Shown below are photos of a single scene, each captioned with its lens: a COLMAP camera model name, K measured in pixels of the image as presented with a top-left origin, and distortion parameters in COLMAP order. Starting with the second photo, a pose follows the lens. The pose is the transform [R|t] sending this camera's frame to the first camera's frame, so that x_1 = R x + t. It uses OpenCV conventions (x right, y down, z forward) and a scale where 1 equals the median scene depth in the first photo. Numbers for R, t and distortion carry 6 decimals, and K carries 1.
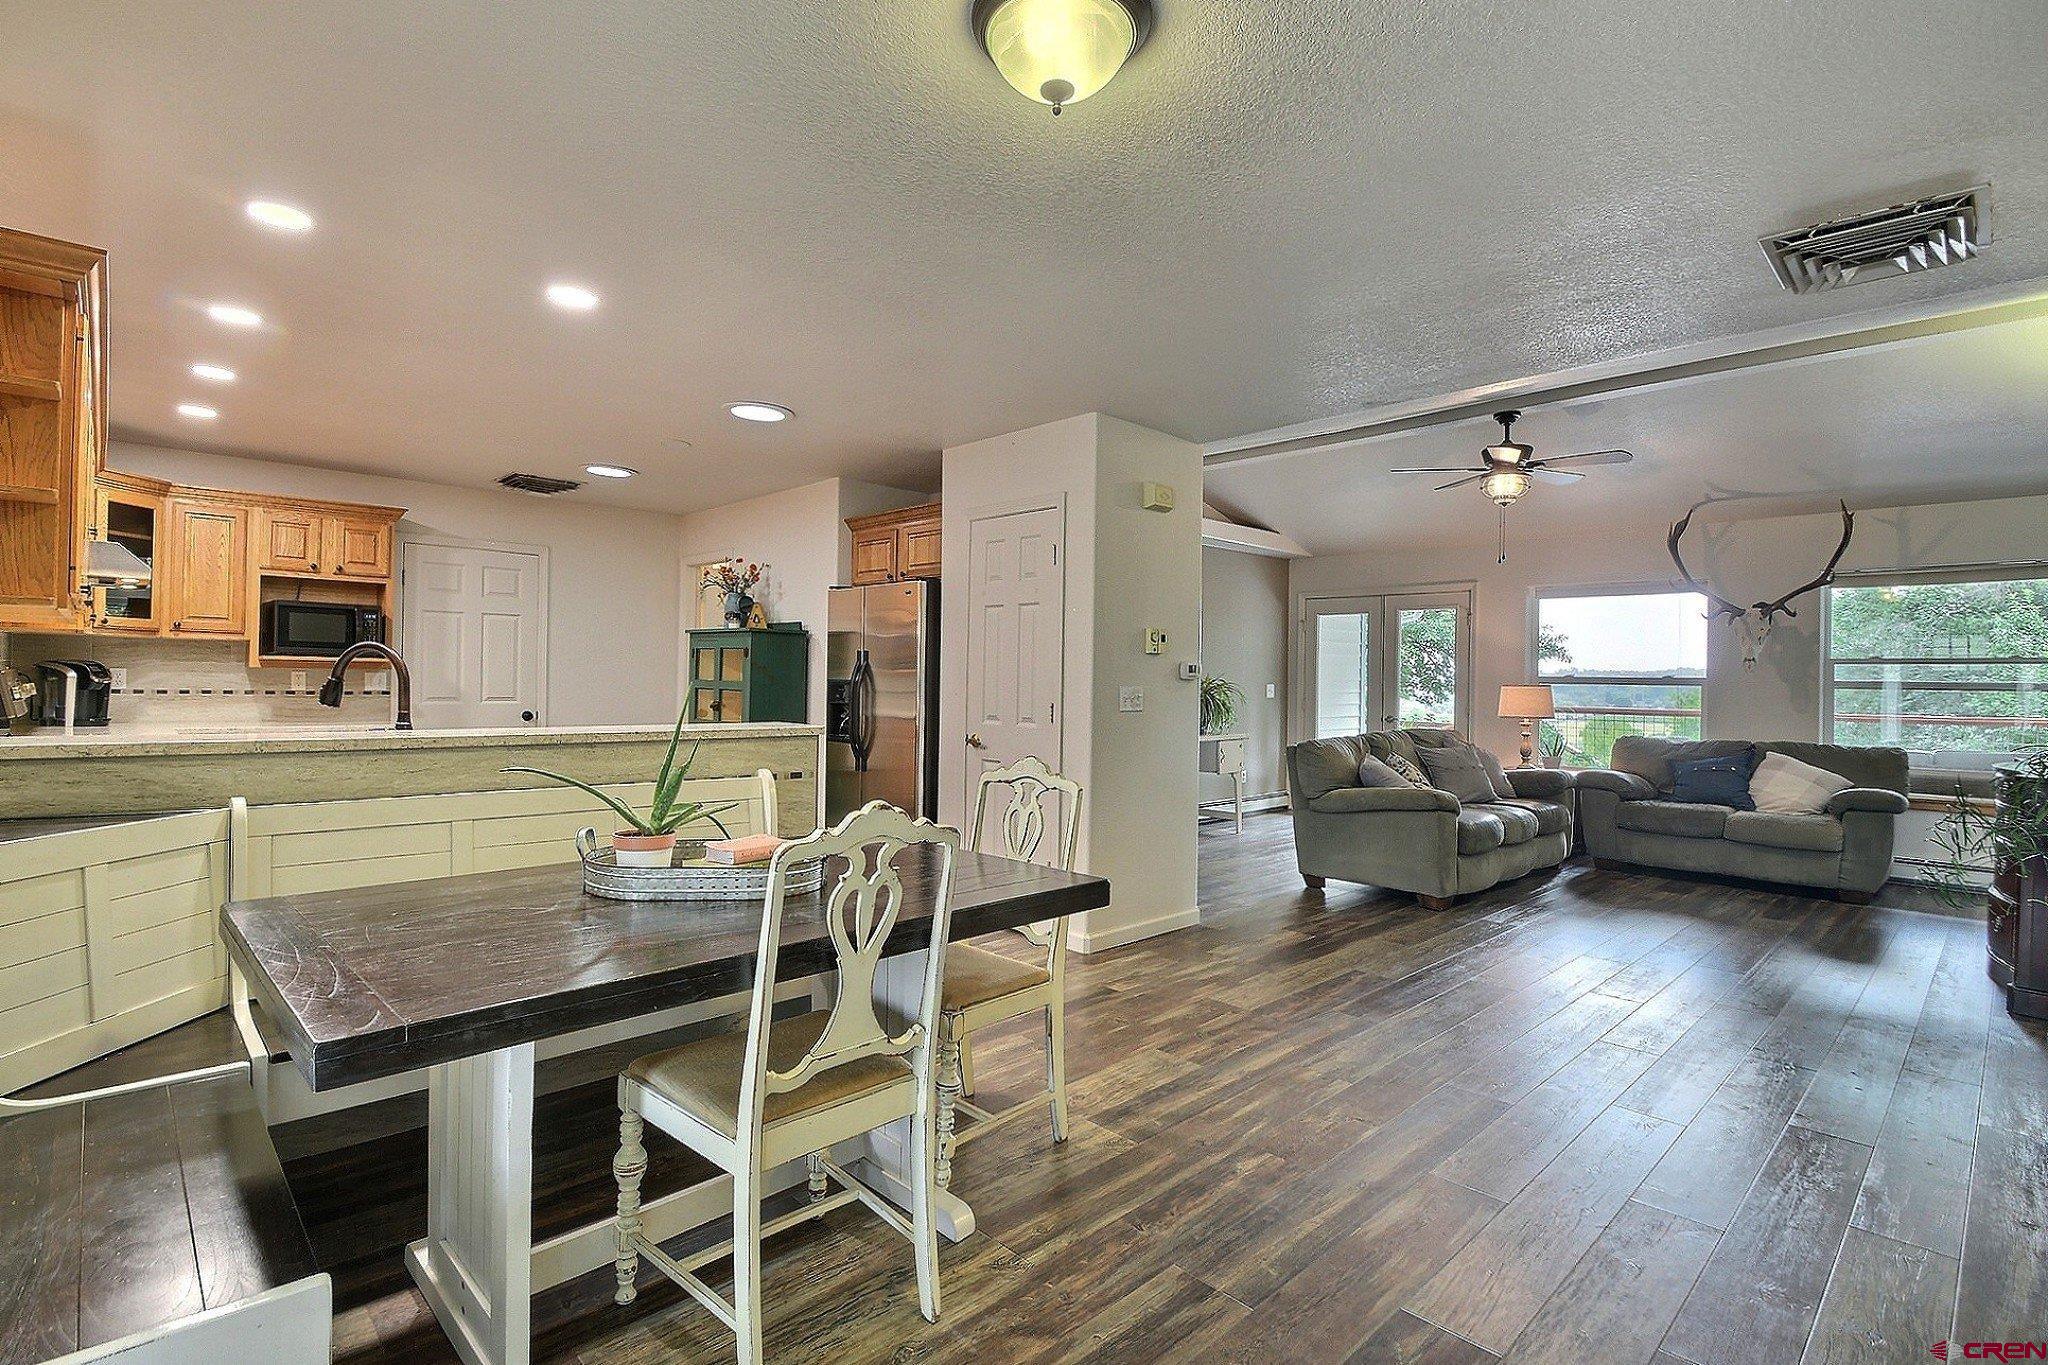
lens RADIAL K [[959.3, 0, 1011.5], [0, 959.3, 676.6], [0, 0, 1]] dist [0.039071, -0.036128]
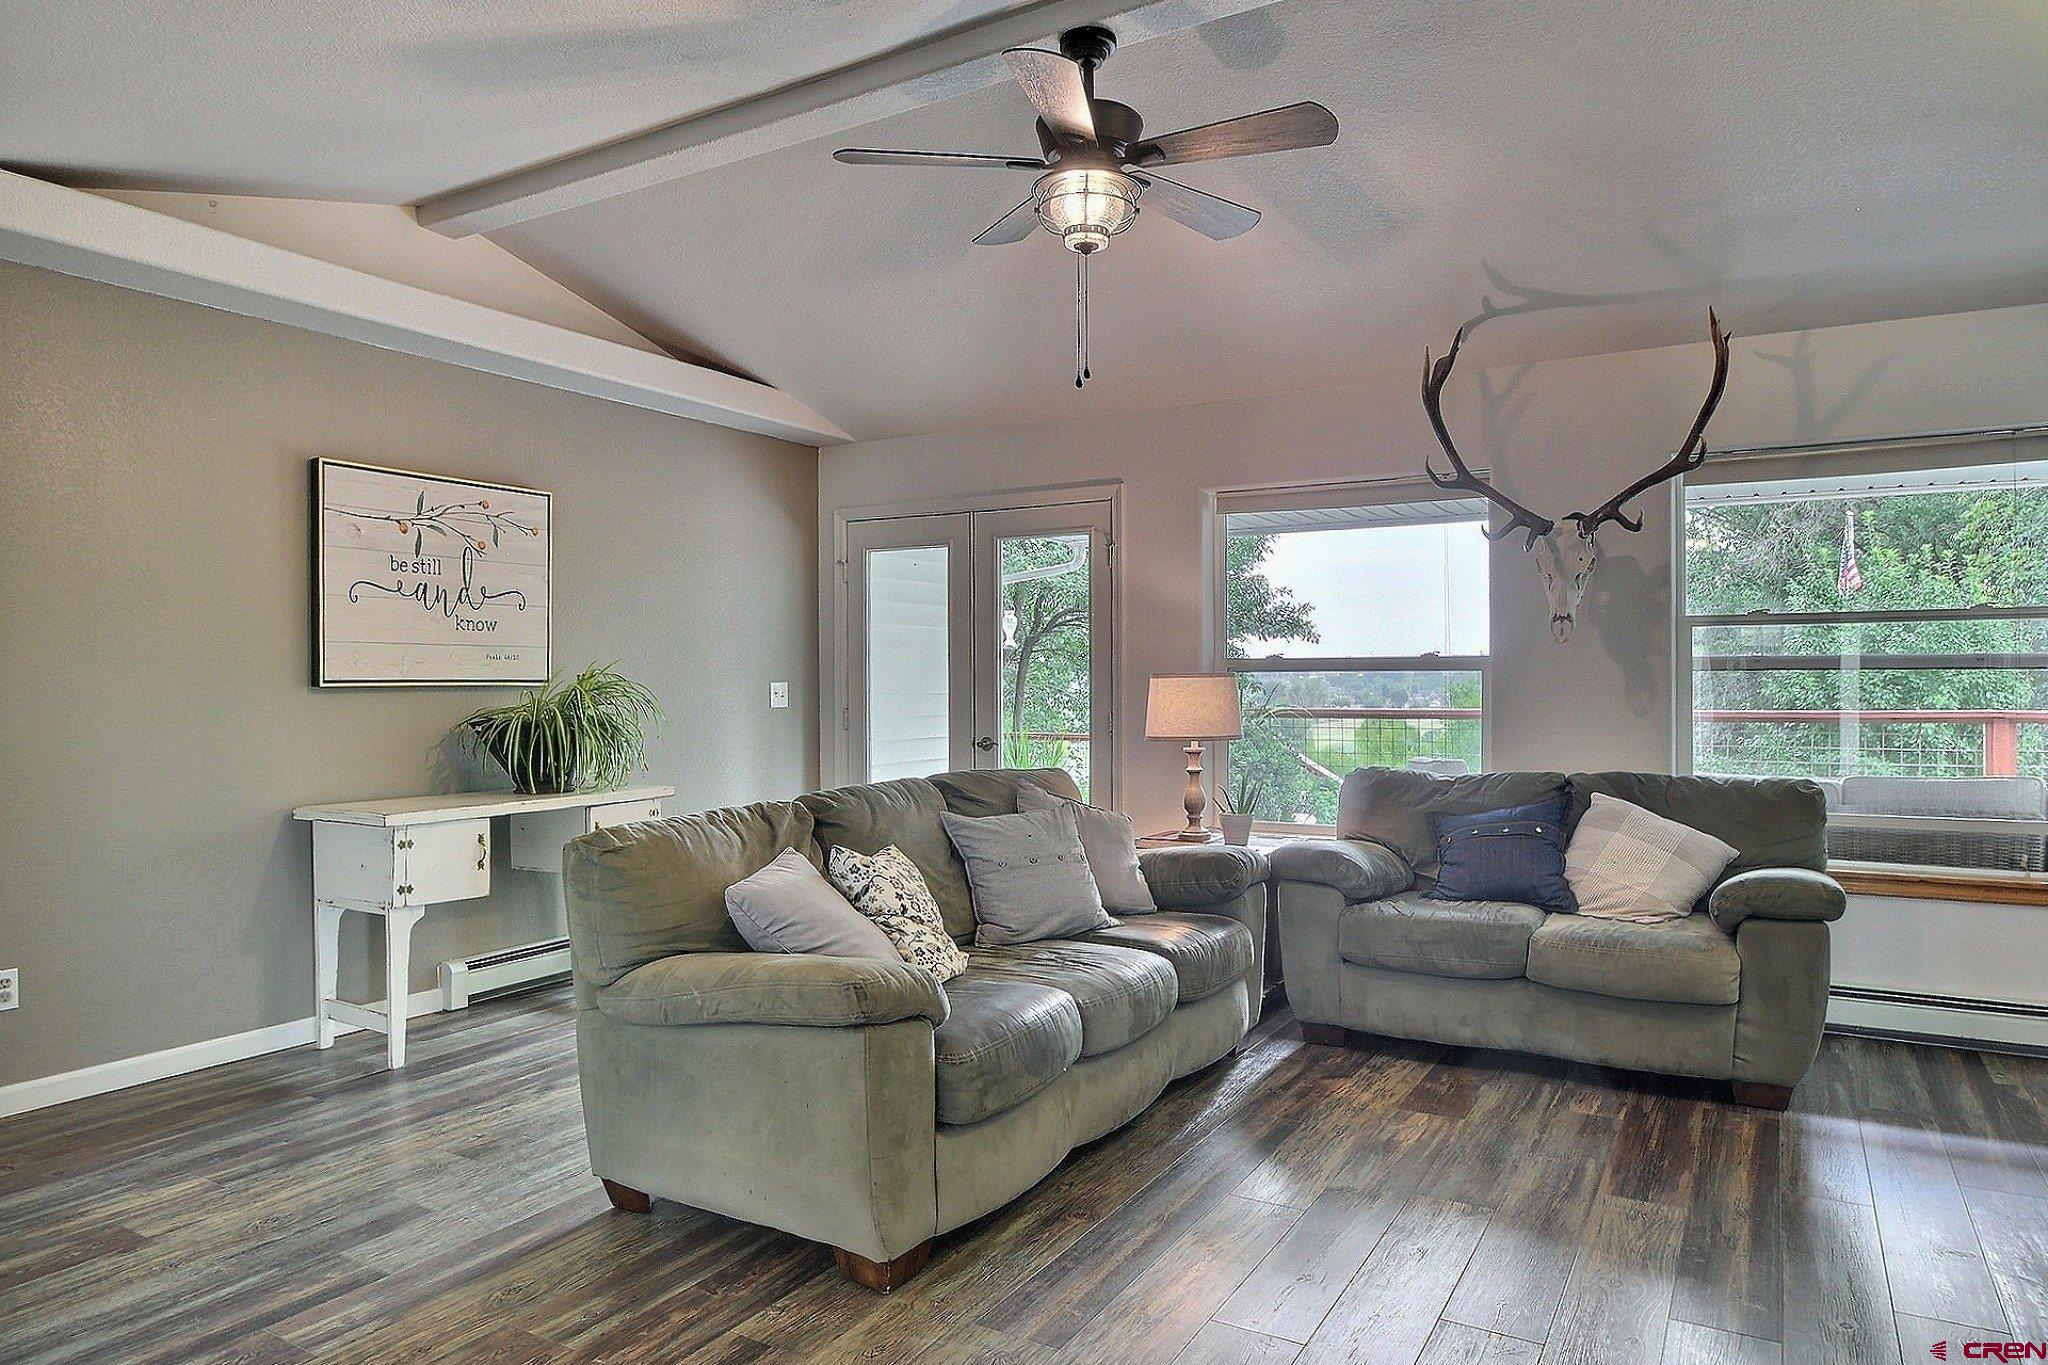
lens RADIAL K [[1238.2, 0, 1059.6], [0, 1238.2, 692.6], [0, 0, 1]] dist [-0.021560, 0.000743]
pose [[0.957210, -0.020784, 0.288648, 0.310992], [0.016913, 0.999731, 0.015899, 0.007519], [-0.288901, -0.010337, 0.957303, 0.442836]]
